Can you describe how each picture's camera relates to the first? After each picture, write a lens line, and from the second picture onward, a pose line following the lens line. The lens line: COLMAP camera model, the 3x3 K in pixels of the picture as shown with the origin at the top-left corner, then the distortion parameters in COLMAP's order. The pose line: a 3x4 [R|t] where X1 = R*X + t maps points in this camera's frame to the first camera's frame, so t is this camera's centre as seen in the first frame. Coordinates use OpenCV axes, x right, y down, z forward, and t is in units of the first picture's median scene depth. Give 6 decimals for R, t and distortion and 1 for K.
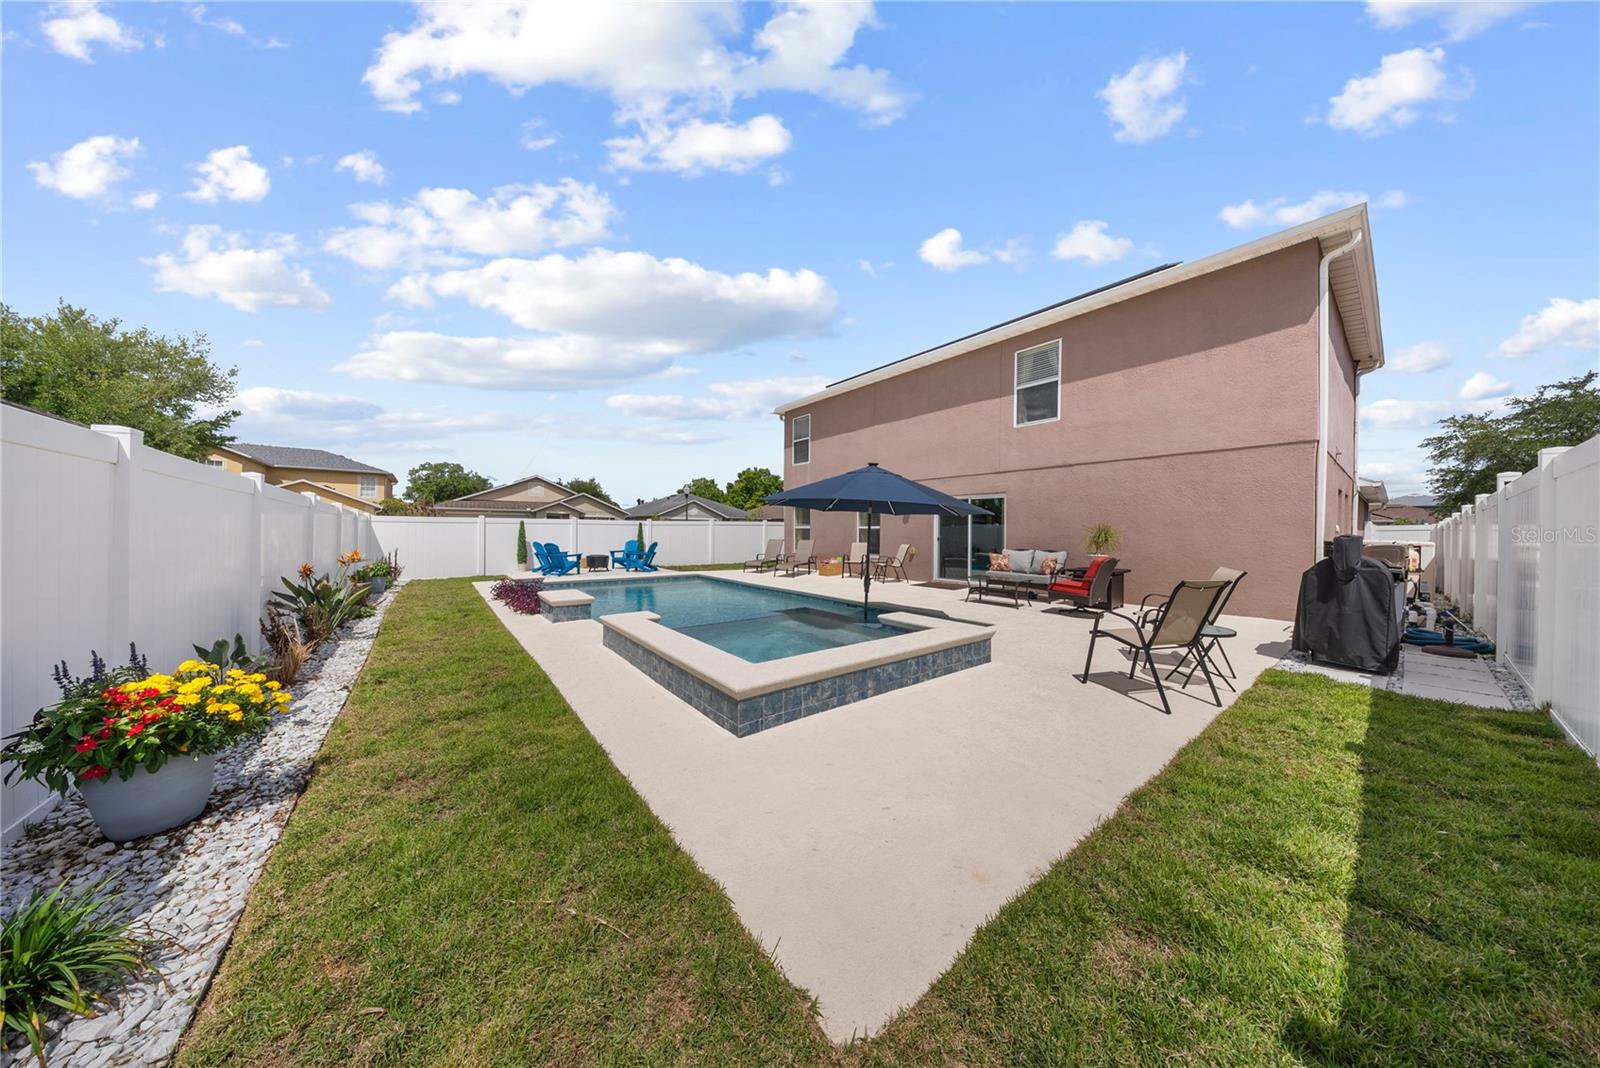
lens RADIAL K [[464.1, 0, 794.6], [0, 464.1, 526.1], [0, 0, 1]] dist [-0.000217, 0.000047]
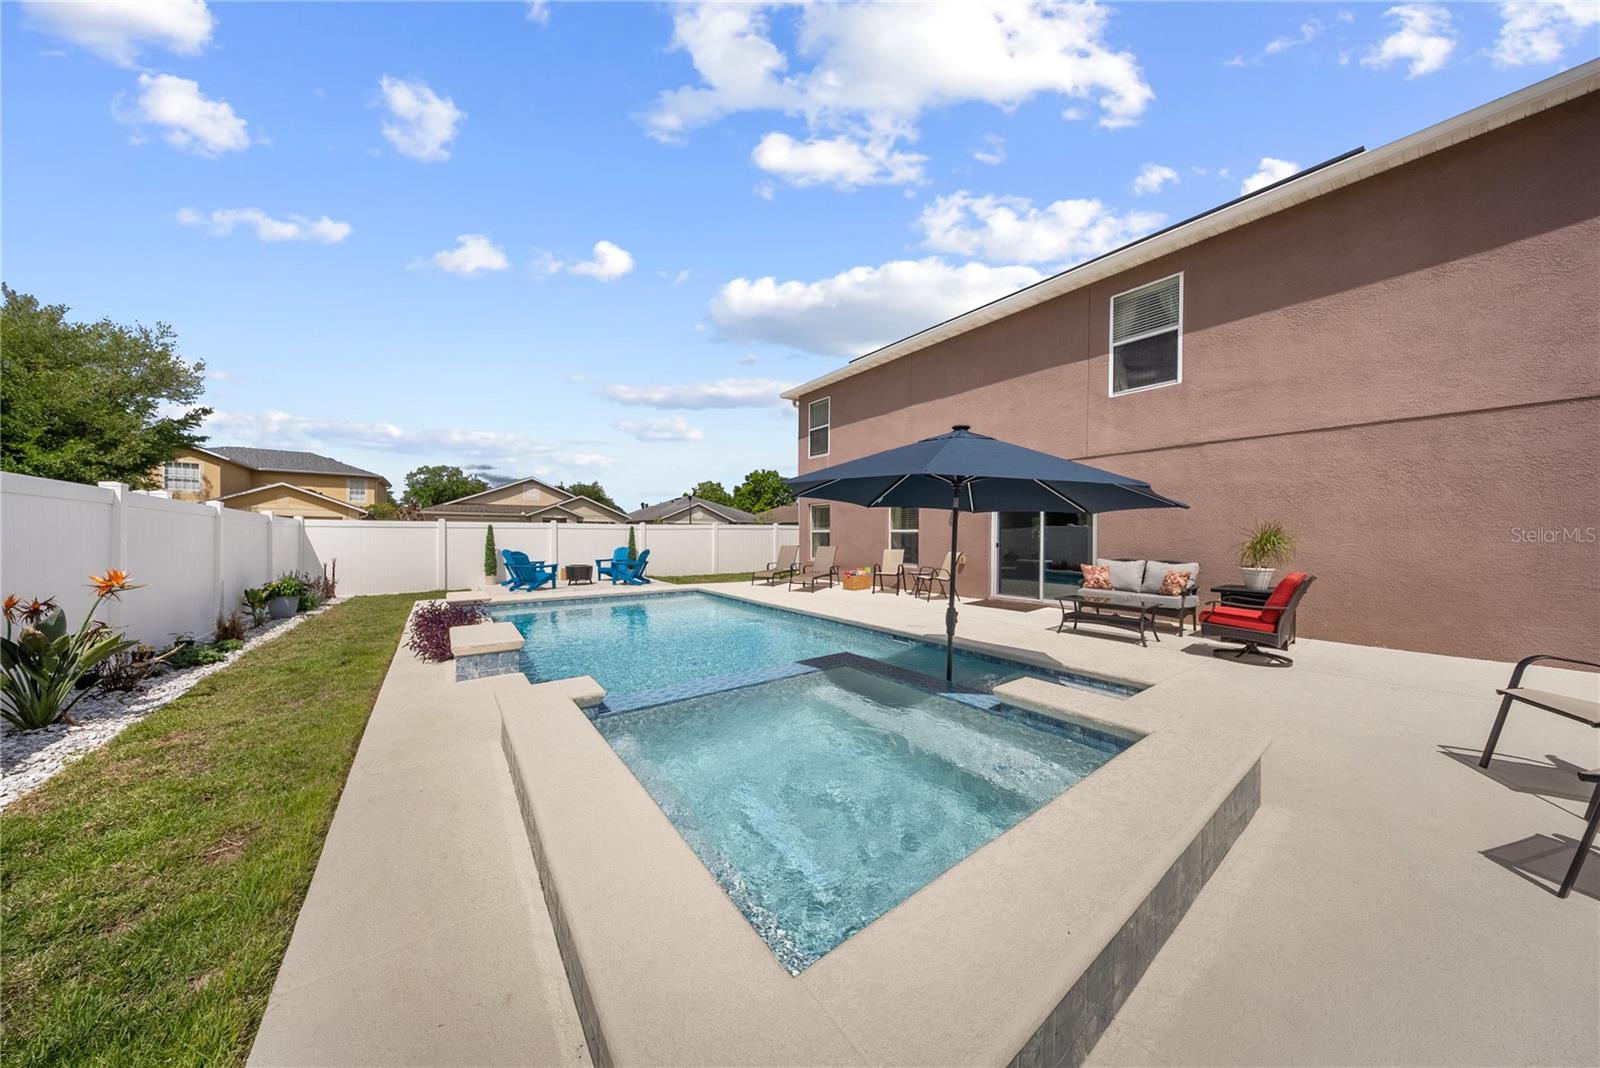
lens RADIAL K [[464.1, 0, 795.1], [0, 464.1, 524.6], [0, 0, 1]] dist [-0.000217, 0.000047]
pose [[0.999871, -0.004980, -0.015269, -0.018704], [0.004799, 0.999918, -0.011840, 0.000716], [0.015326, 0.011765, 0.999813, 0.164323]]
